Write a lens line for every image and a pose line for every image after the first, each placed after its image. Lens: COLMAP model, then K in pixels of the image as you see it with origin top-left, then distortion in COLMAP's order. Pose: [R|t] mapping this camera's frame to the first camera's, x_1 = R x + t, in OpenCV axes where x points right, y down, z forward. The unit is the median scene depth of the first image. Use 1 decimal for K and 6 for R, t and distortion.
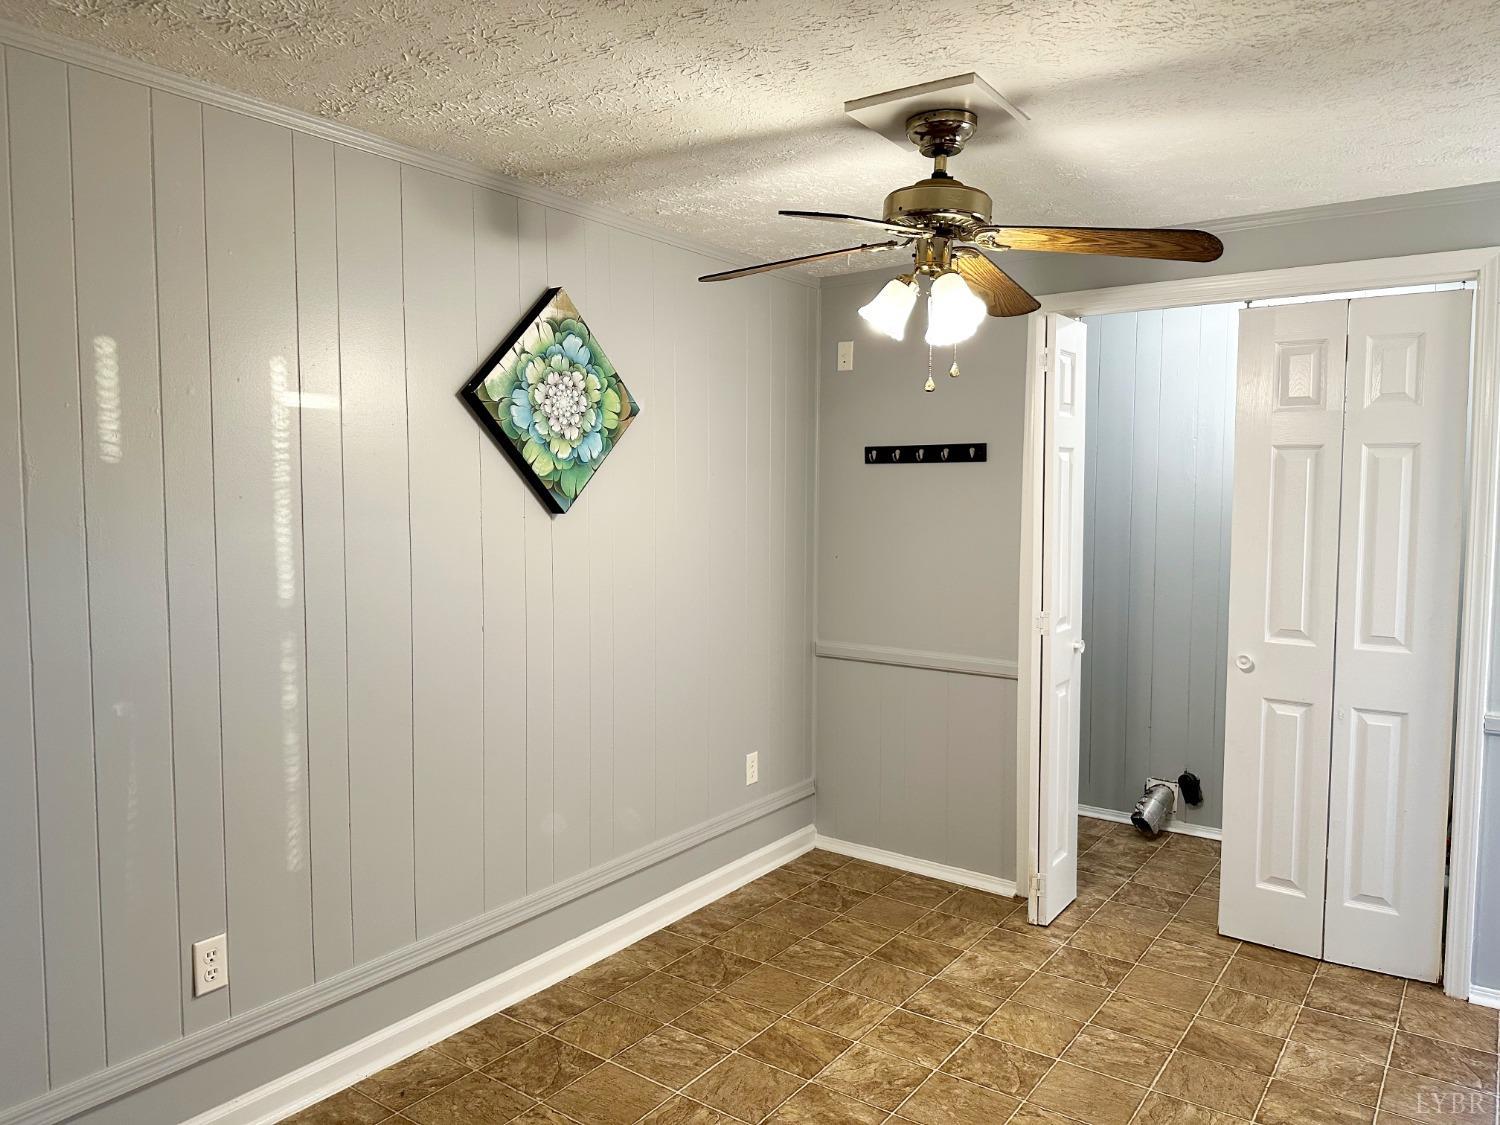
lens RADIAL K [[1046.9, 0, 747.0], [0, 1046.9, 561.1], [0, 0, 1]] dist [0.060242, -0.081156]
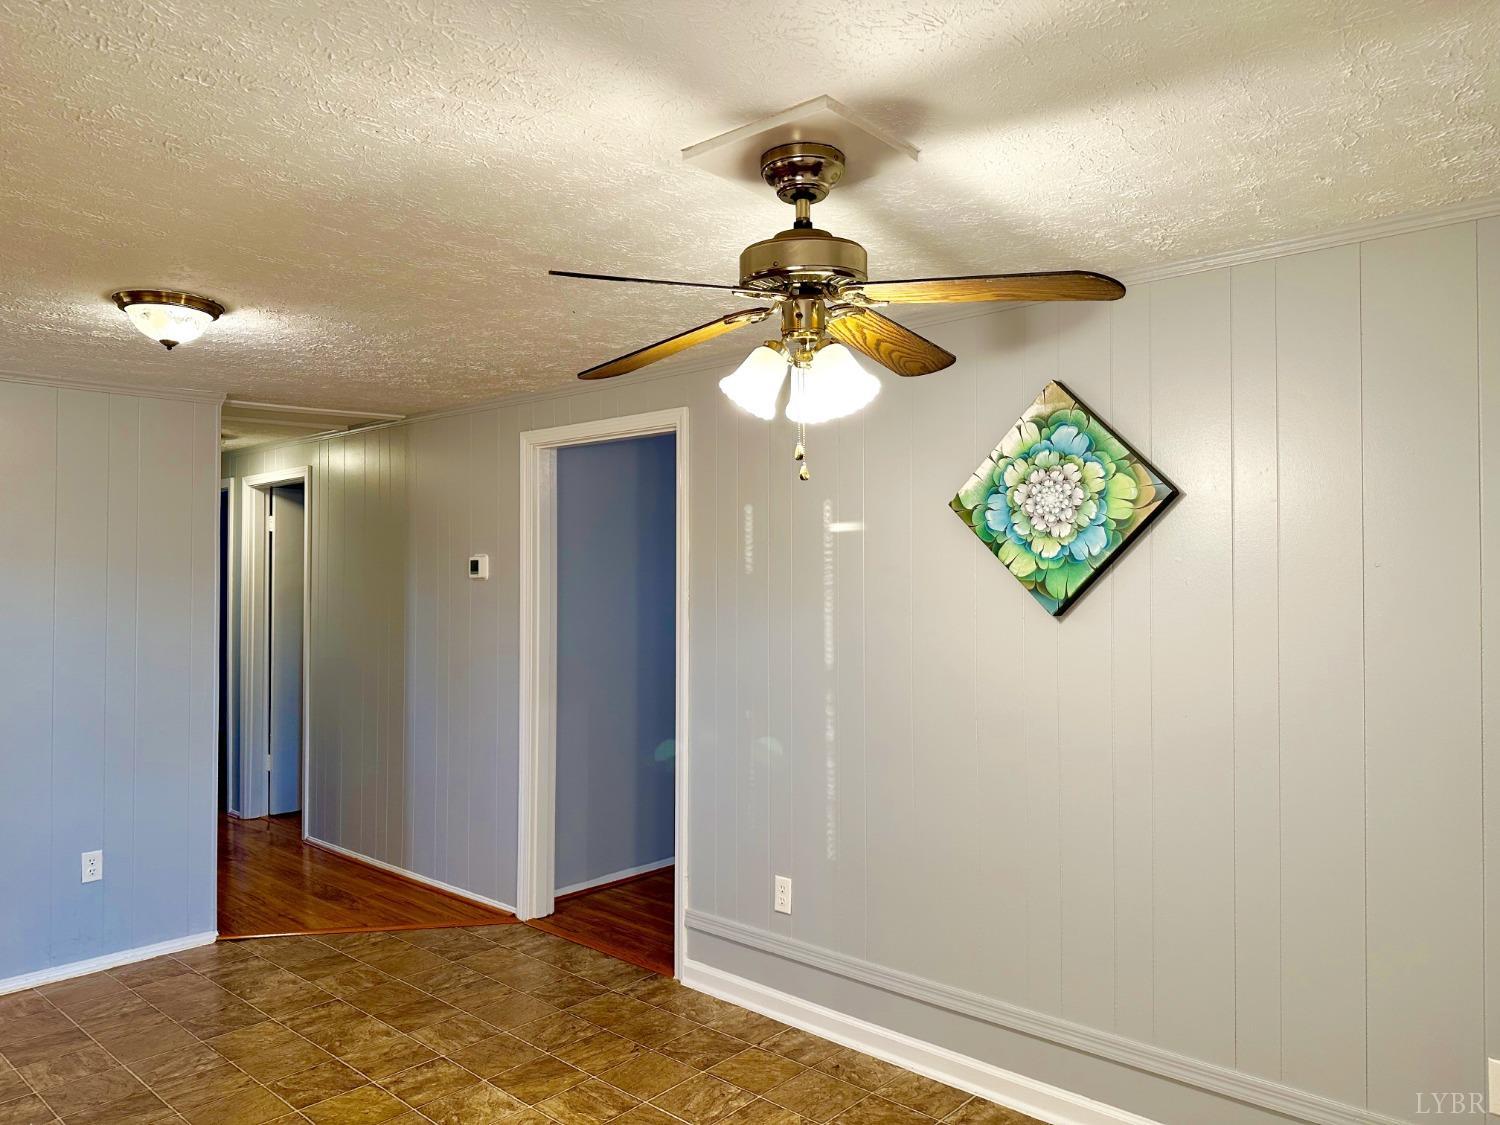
lens RADIAL K [[1046.9, 0, 798.0], [0, 1046.9, 554.4], [0, 0, 1]] dist [0.060242, -0.081156]
pose [[-0.084944, -0.018539, -0.996213, 0.786980], [-0.056102, 0.998330, -0.013795, -0.074414], [0.994805, 0.054718, -0.085842, 0.849925]]
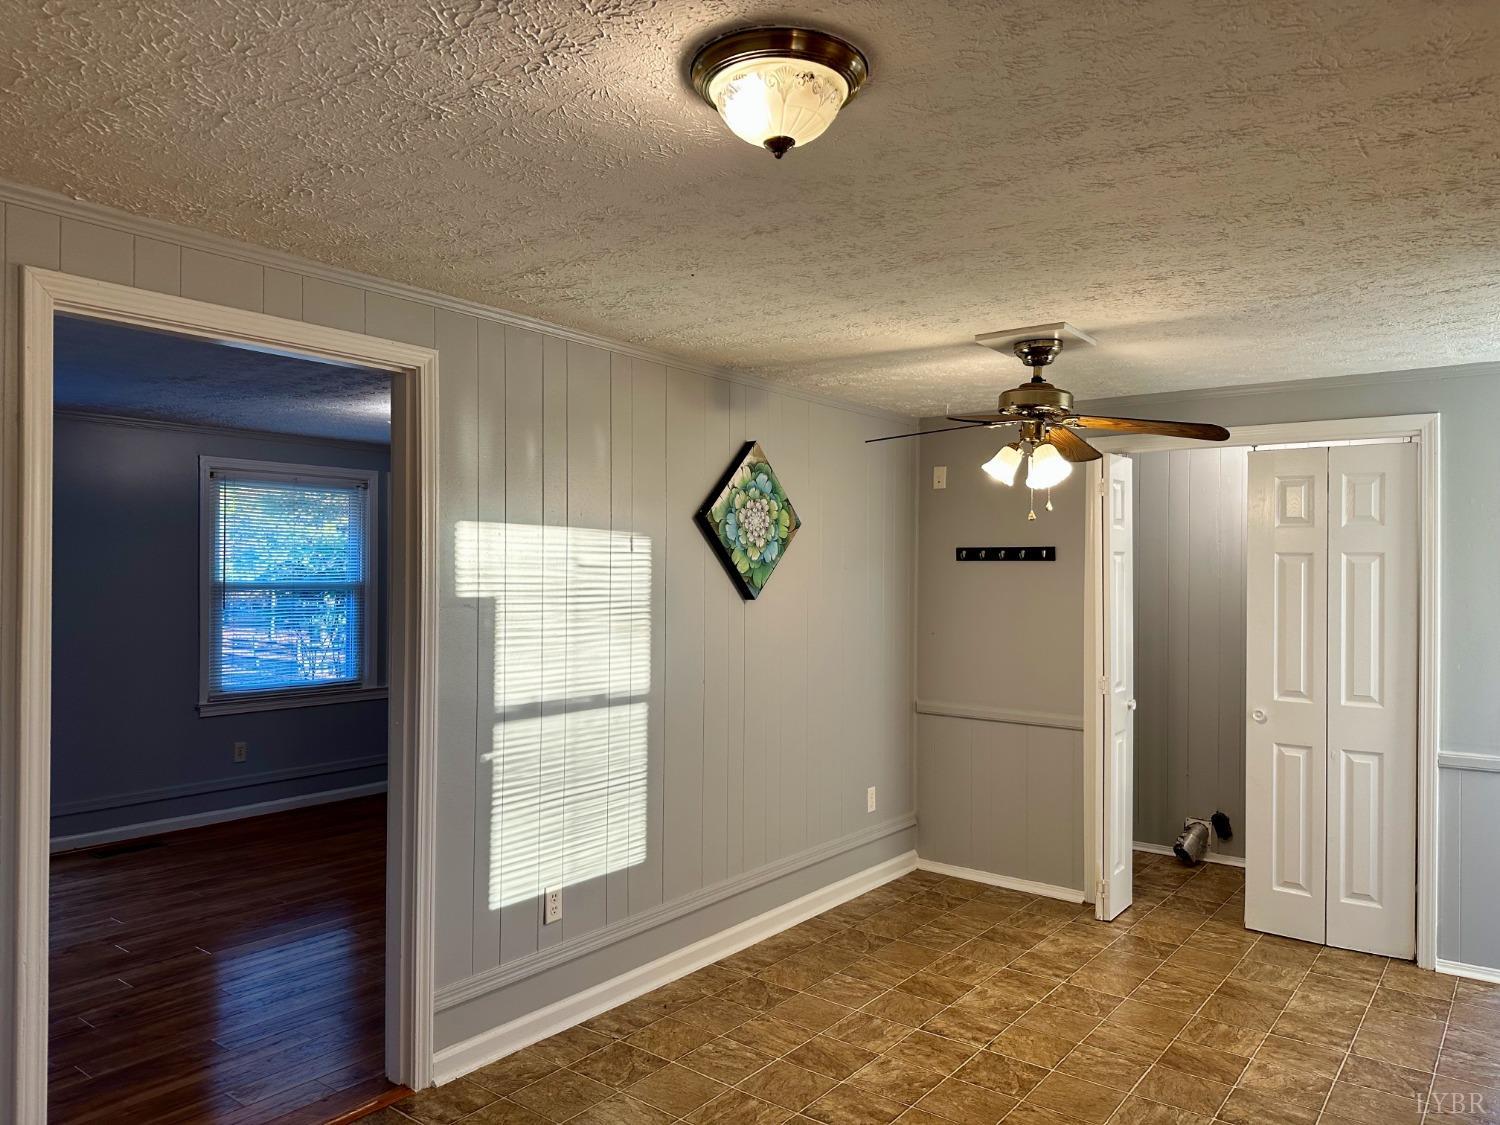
lens RADIAL K [[1046.9, 0, 740.3], [0, 1046.9, 566.1], [0, 0, 1]] dist [0.060242, -0.081156]
pose [[0.999526, 0.004776, -0.030424, -0.151540], [-0.006904, 0.997505, -0.070257, 0.007056], [0.030012, 0.070434, 0.997065, -0.383799]]
